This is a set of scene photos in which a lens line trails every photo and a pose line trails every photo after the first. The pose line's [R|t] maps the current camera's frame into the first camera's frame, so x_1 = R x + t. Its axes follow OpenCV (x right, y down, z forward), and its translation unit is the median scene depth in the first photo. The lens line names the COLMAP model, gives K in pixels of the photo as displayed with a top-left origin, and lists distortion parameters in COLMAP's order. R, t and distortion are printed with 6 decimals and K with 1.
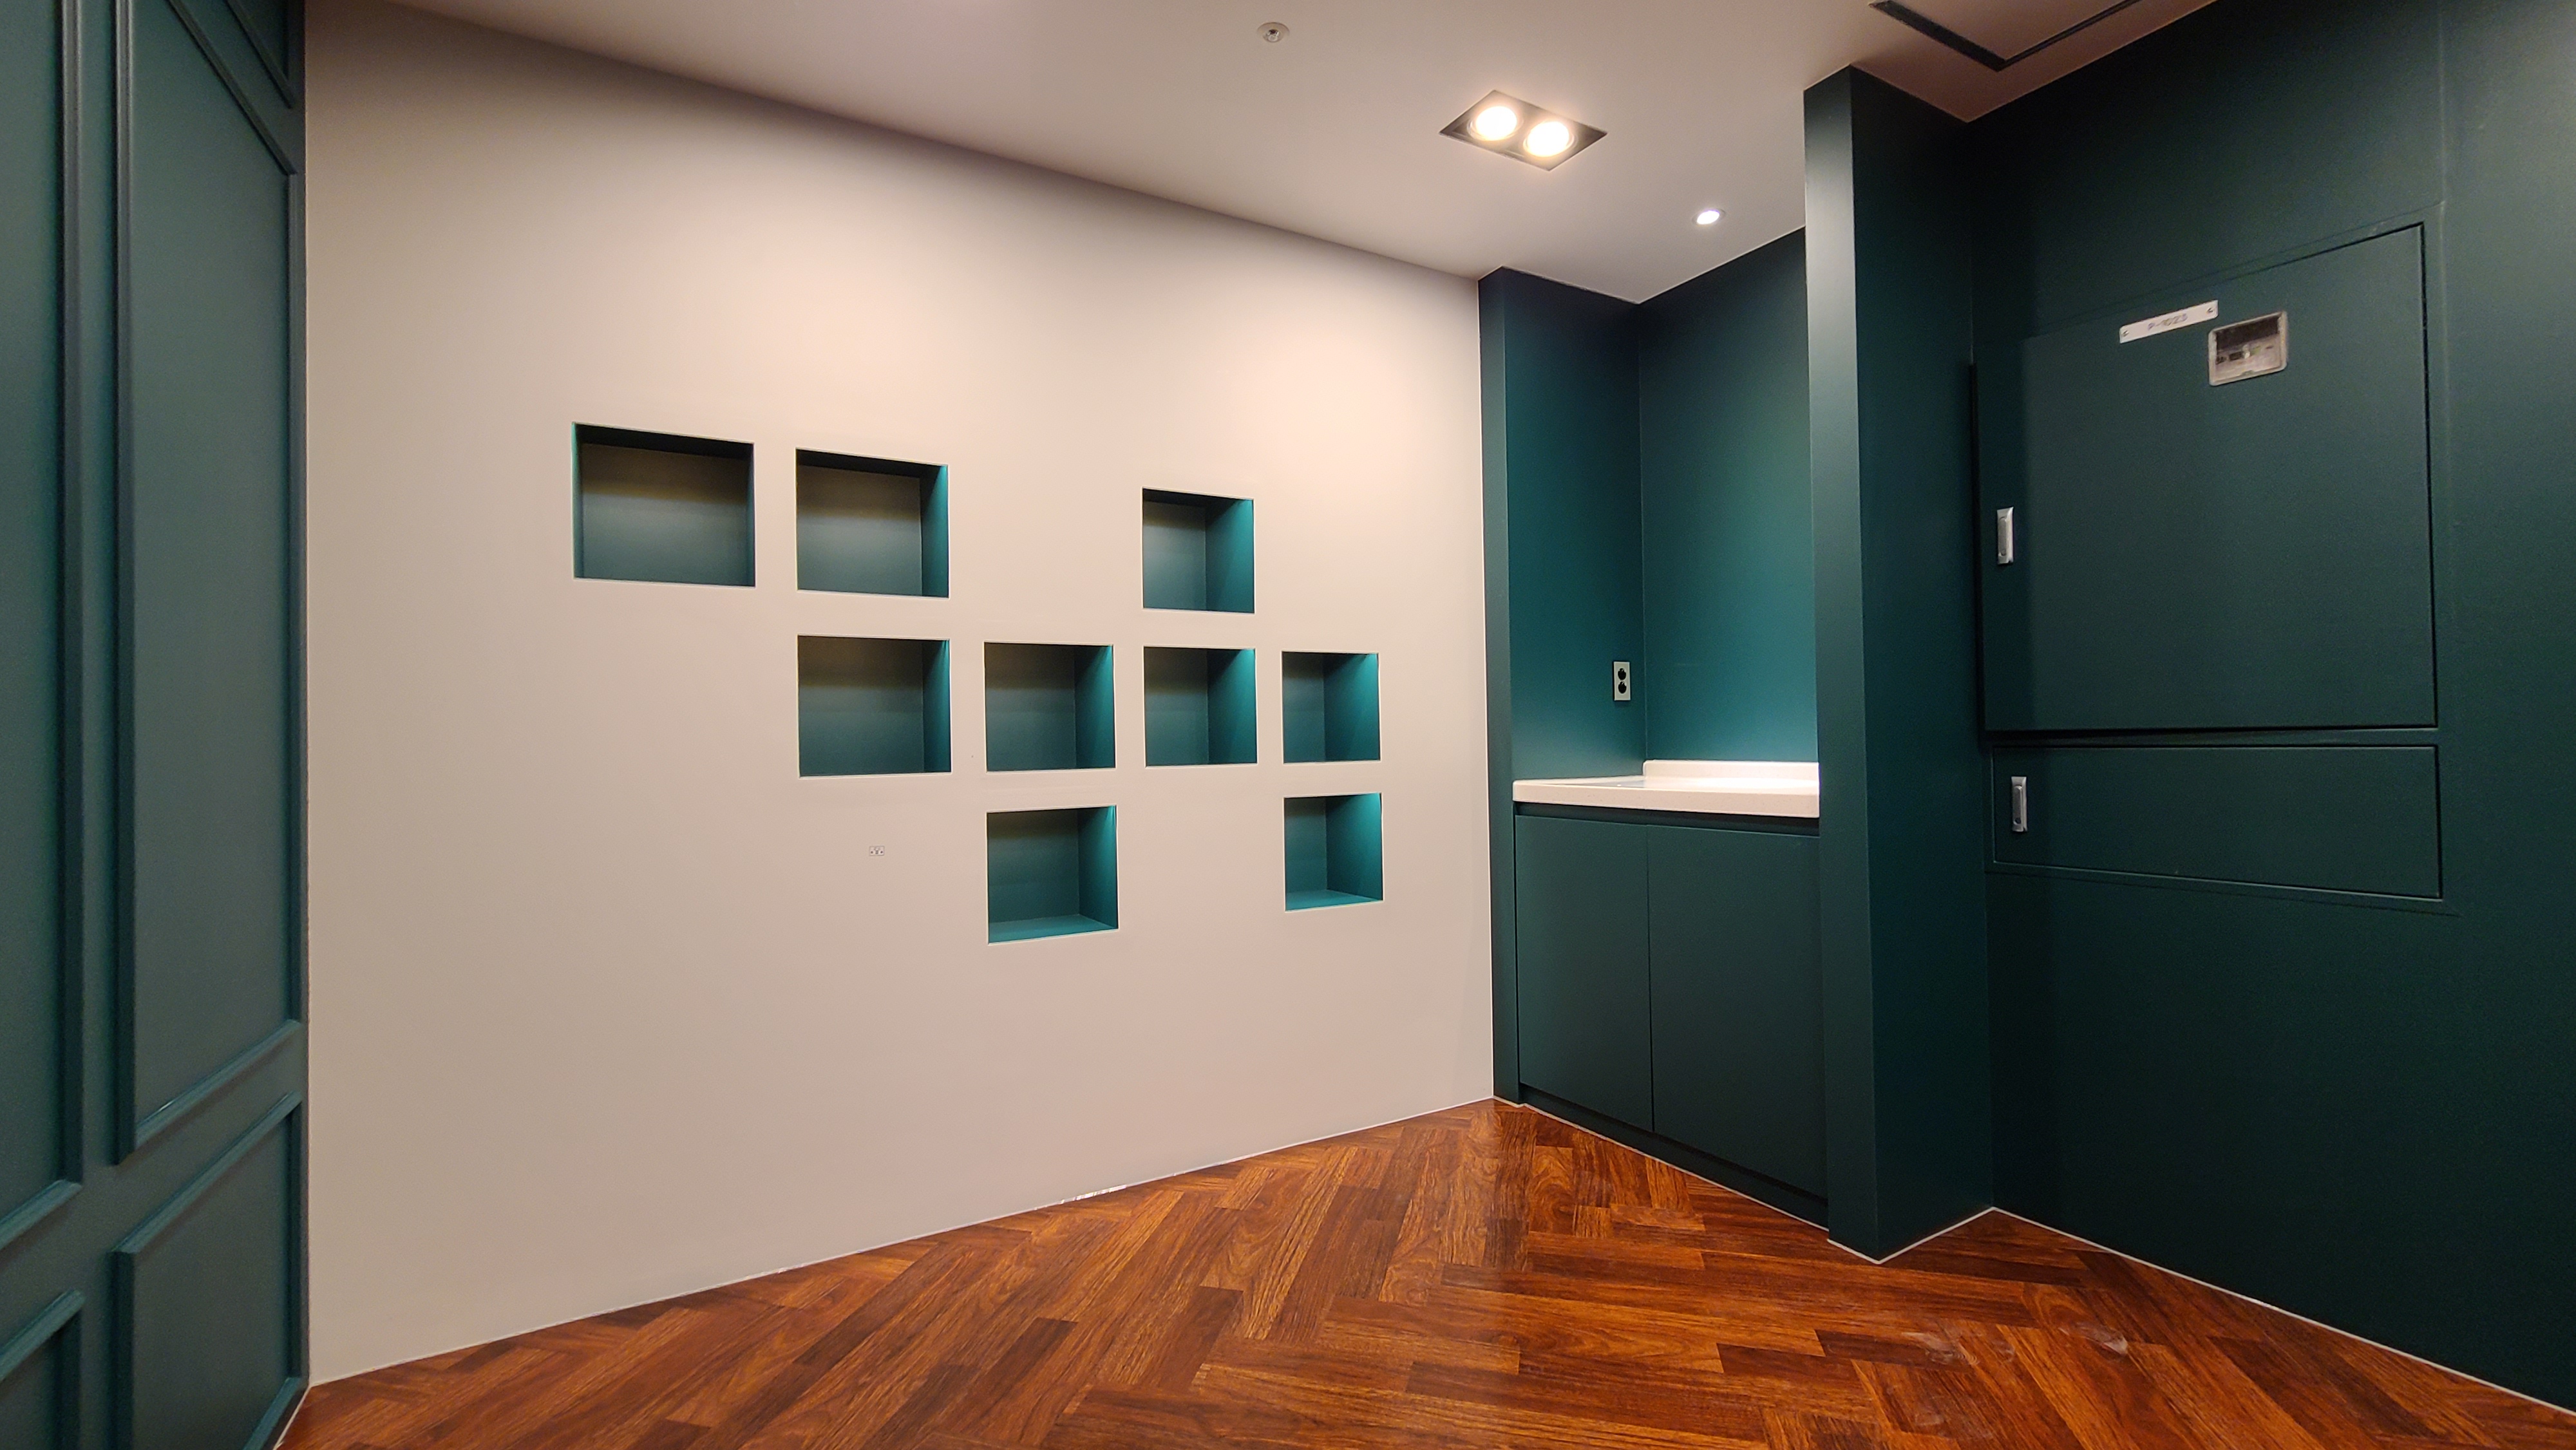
lens RADIAL K [[1063.1, 0, 1269.6], [0, 1063.1, 735.9], [0, 0, 1]] dist [0.001661, 0.000327]
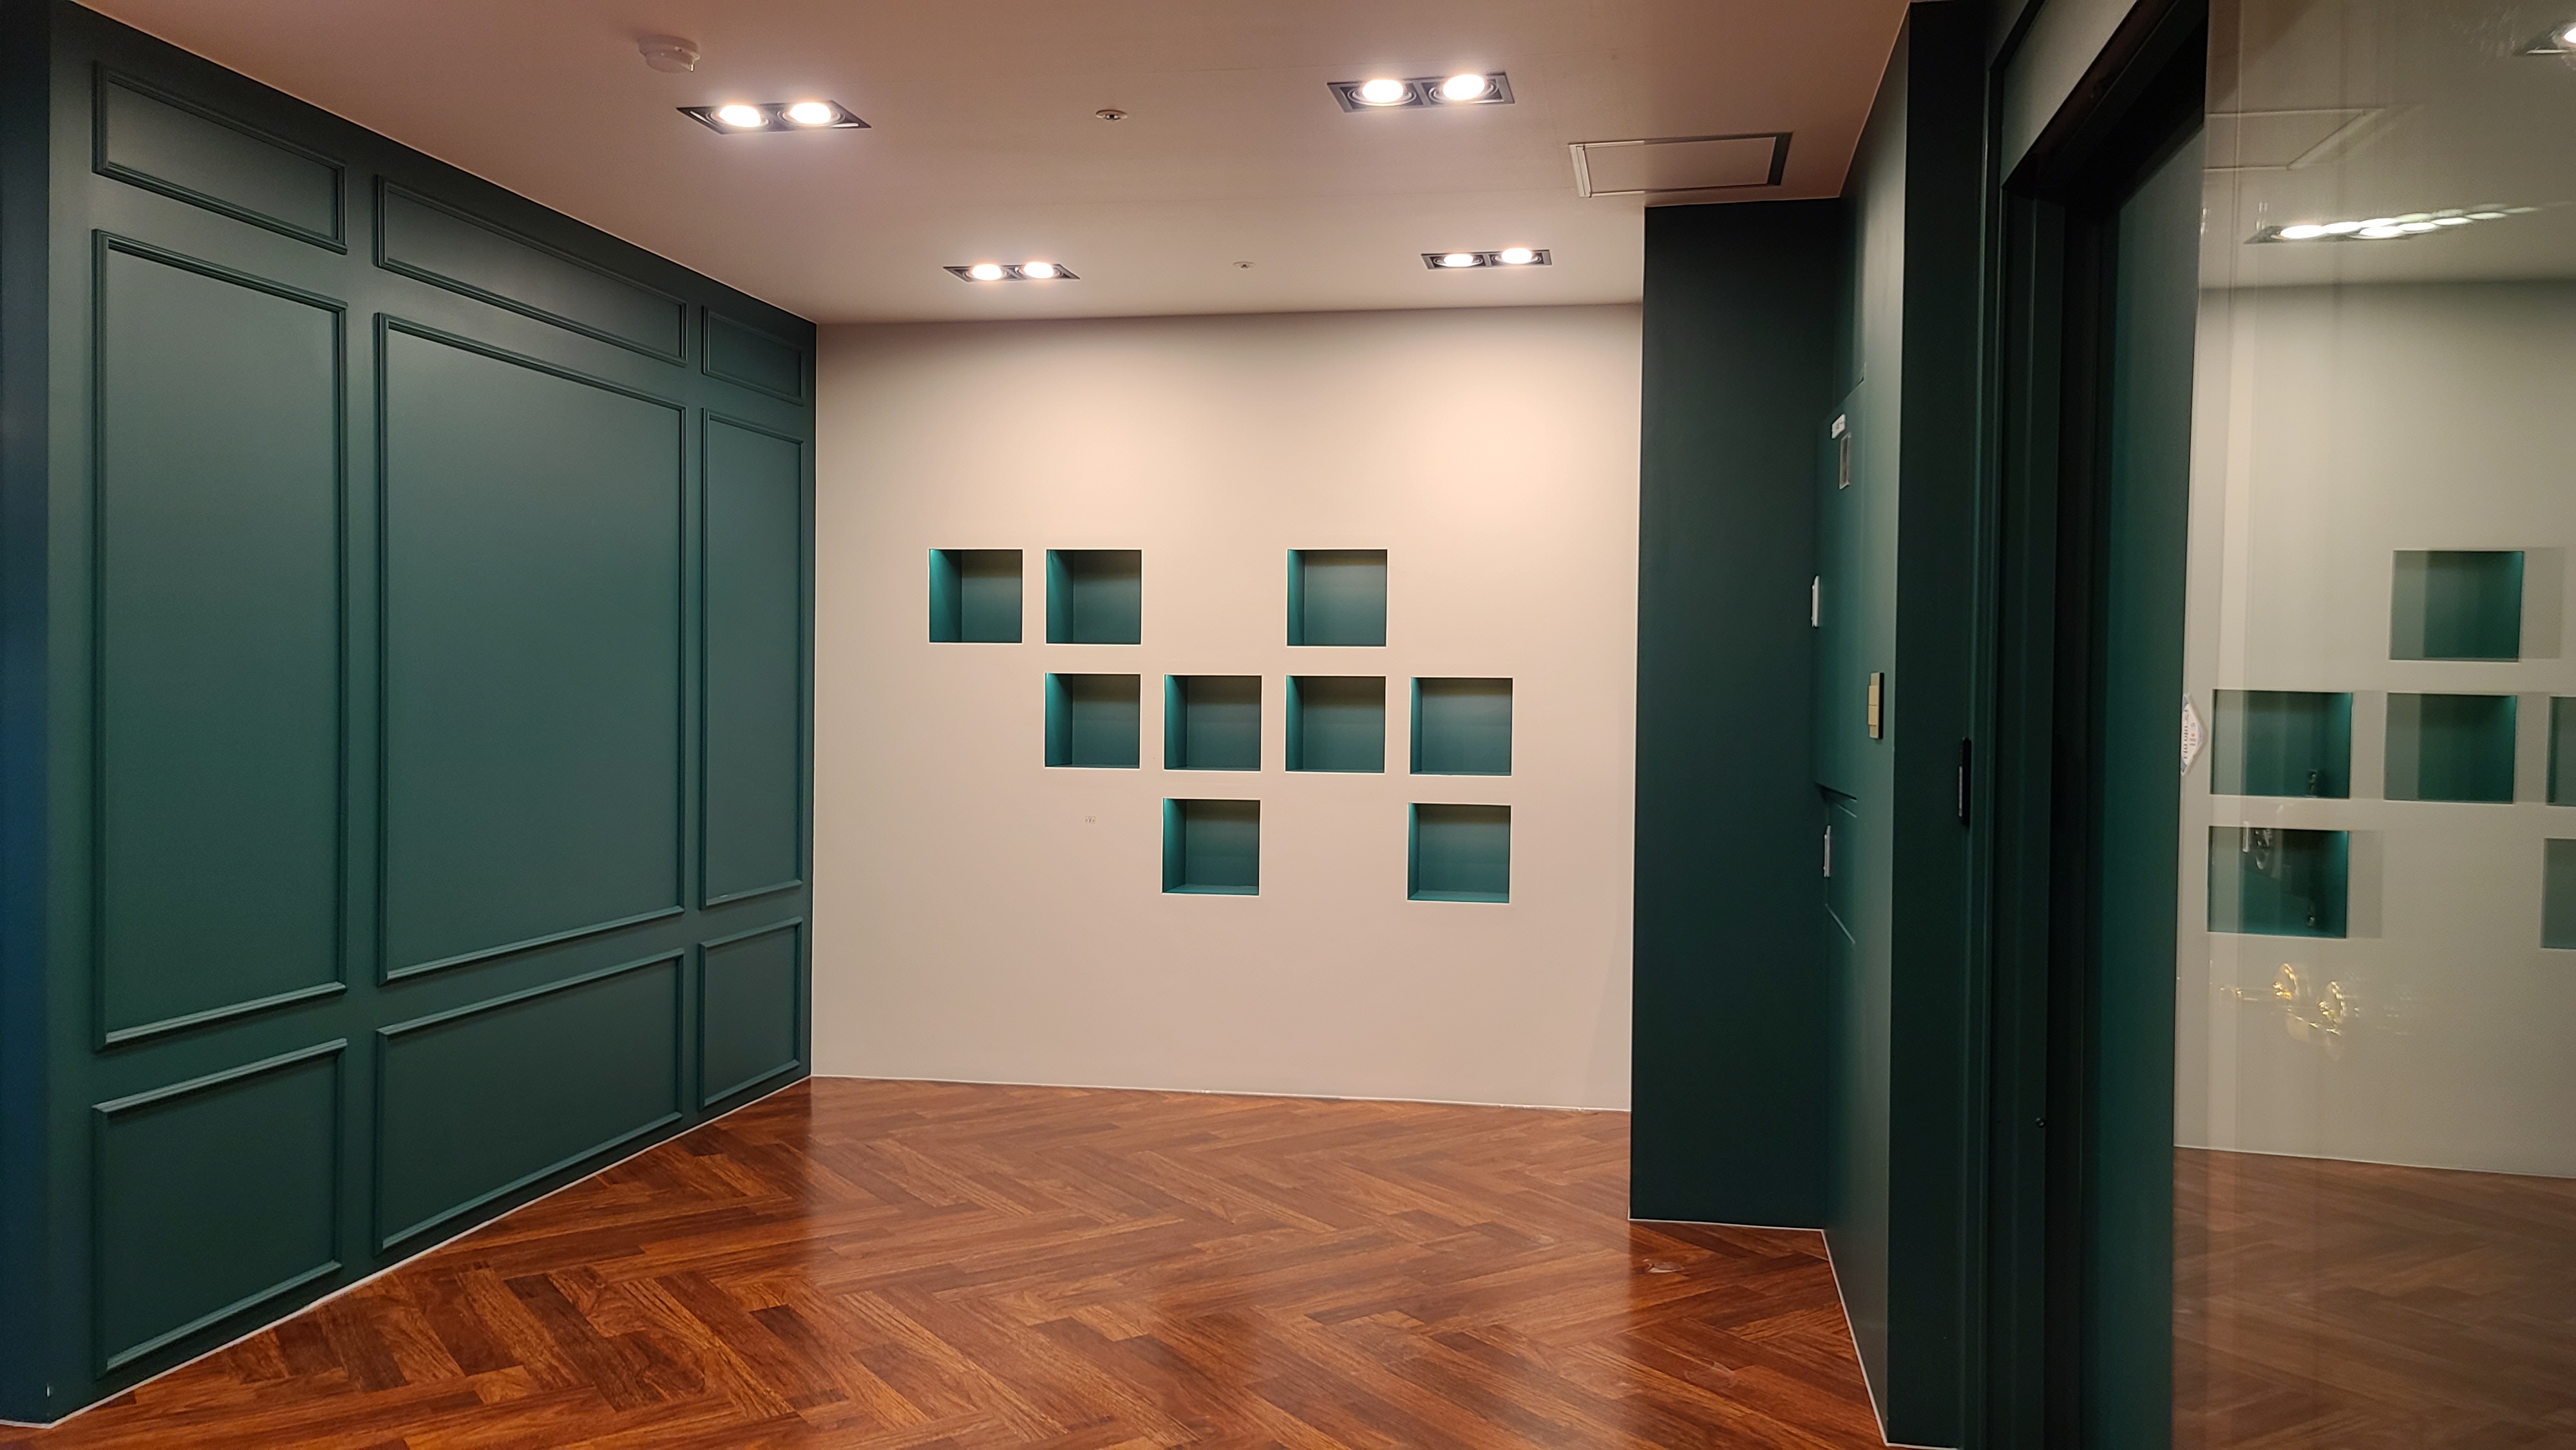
lens RADIAL K [[1887.0, 0, 1289.9], [0, 1887.0, 715.3], [0, 0, 1]] dist [0.067165, -0.044799]
pose [[0.760799, 0.035095, -0.648038, 1.523627], [-0.018597, 0.999306, 0.032286, -0.125014], [0.648722, -0.012512, 0.760923, -0.804770]]
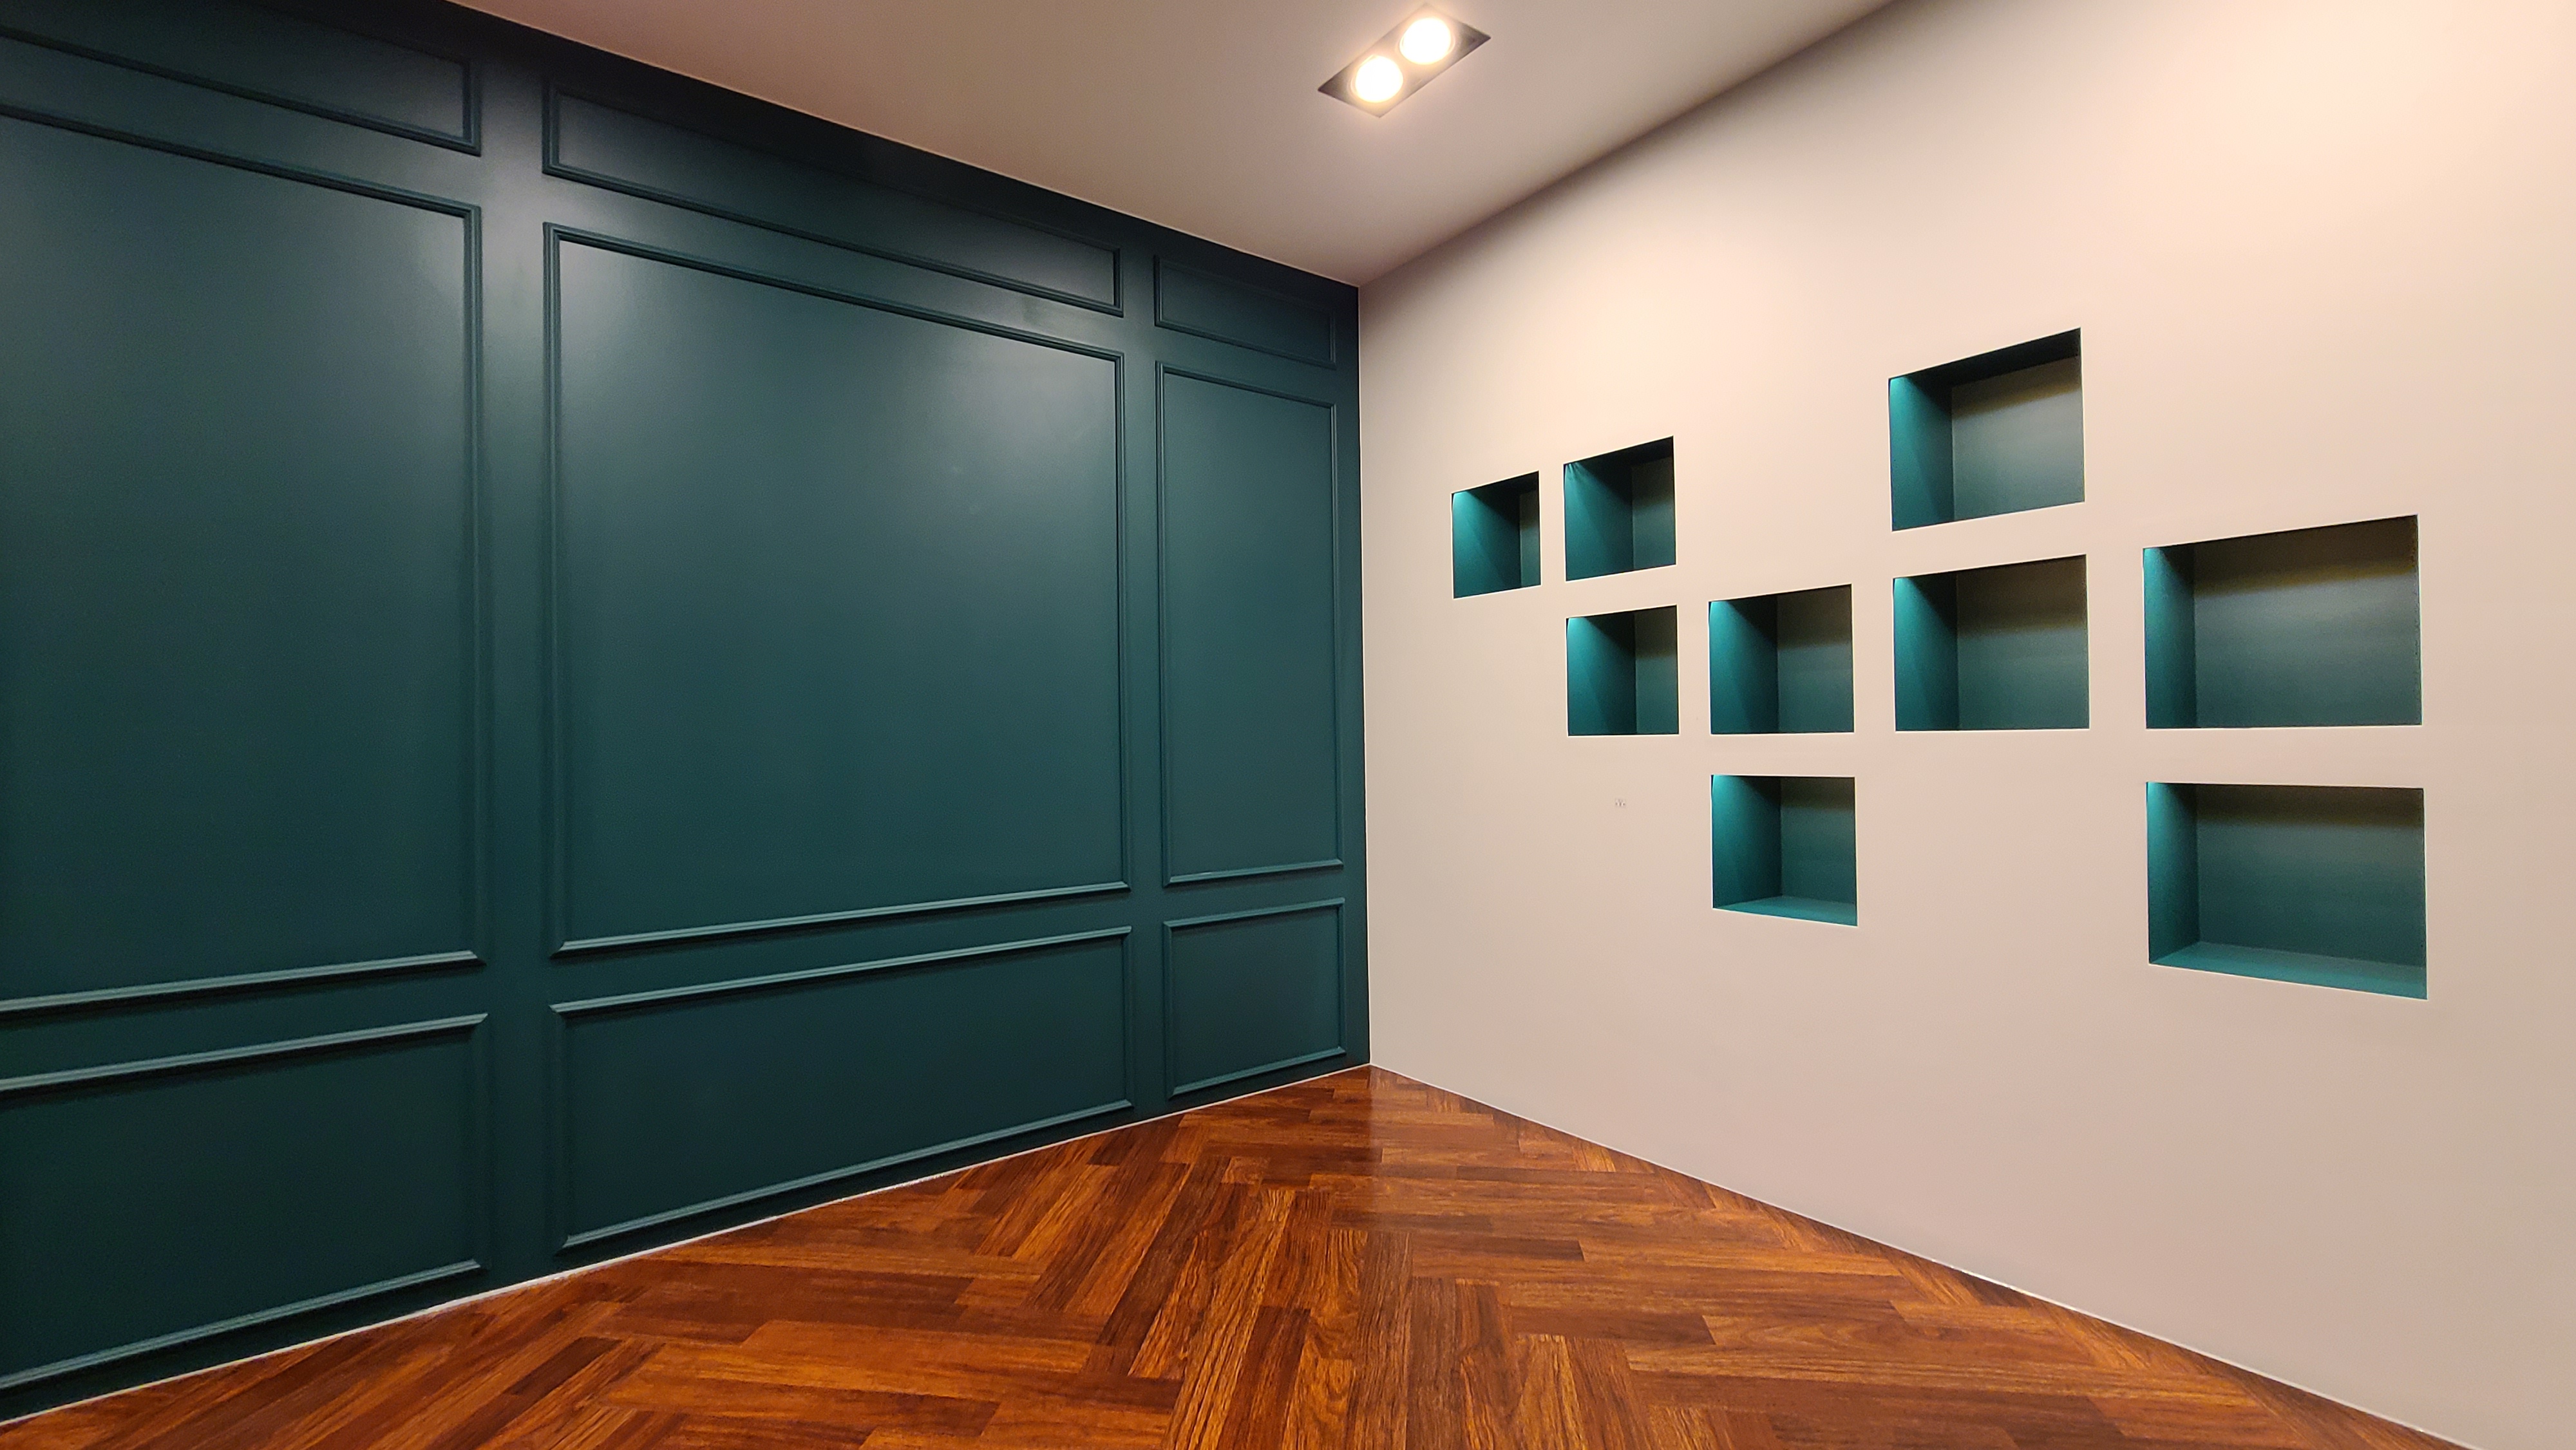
lens RADIAL K [[1063.1, 0, 1278.8], [0, 1063.1, 730.9], [0, 0, 1]] dist [0.001661, 0.000327]
pose [[0.121262, 0.011862, -0.992550, 0.697601], [0.021209, 0.999669, 0.014538, 0.008352], [0.992394, -0.022814, 0.120970, 0.504173]]
